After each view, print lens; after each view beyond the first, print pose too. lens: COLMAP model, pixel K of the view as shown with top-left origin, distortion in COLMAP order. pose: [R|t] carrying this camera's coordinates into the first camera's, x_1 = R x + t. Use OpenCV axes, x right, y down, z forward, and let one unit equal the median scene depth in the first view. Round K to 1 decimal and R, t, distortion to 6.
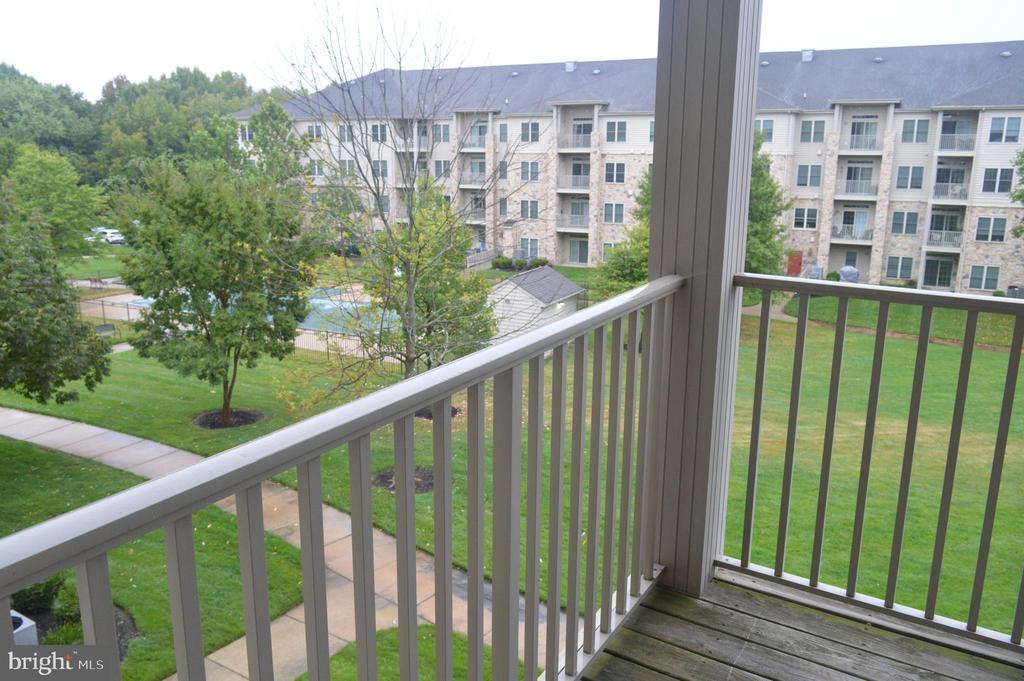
lens RADIAL K [[807.1, 0, 507.7], [0, 807.1, 335.9], [0, 0, 1]] dist [-0.023802, 0.018857]
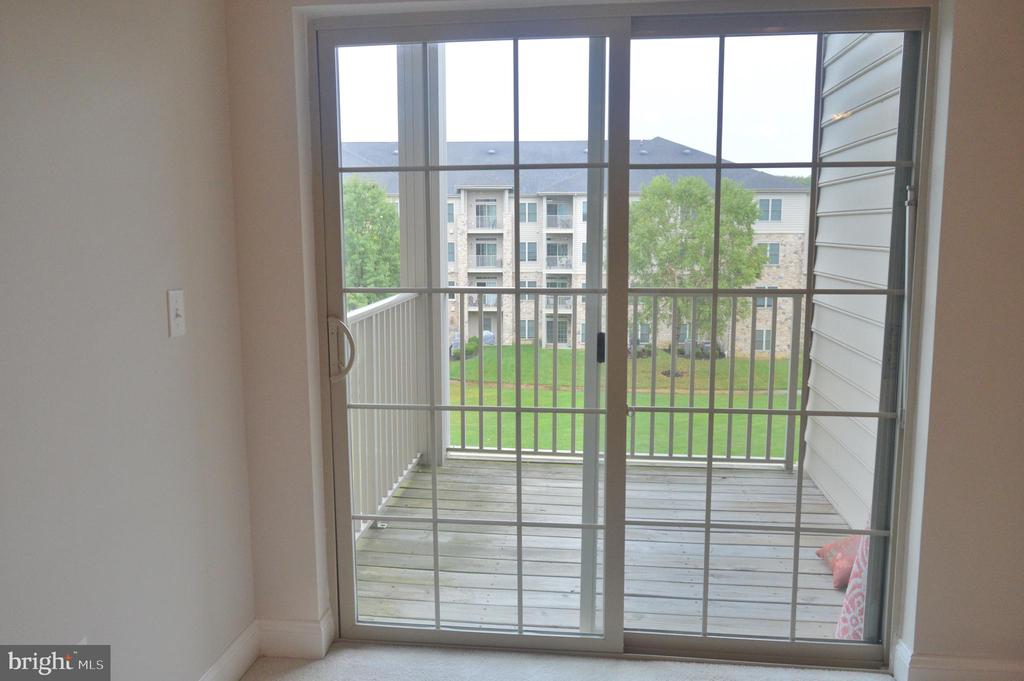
lens RADIAL K [[807.1, 0, 508.5], [0, 807.1, 341.8], [0, 0, 1]] dist [-0.023802, 0.018857]
pose [[0.907006, -0.064504, 0.416148, -0.117670], [0.101965, 0.992433, -0.068406, 0.063432], [-0.408587, 0.104478, 0.906720, -0.234944]]
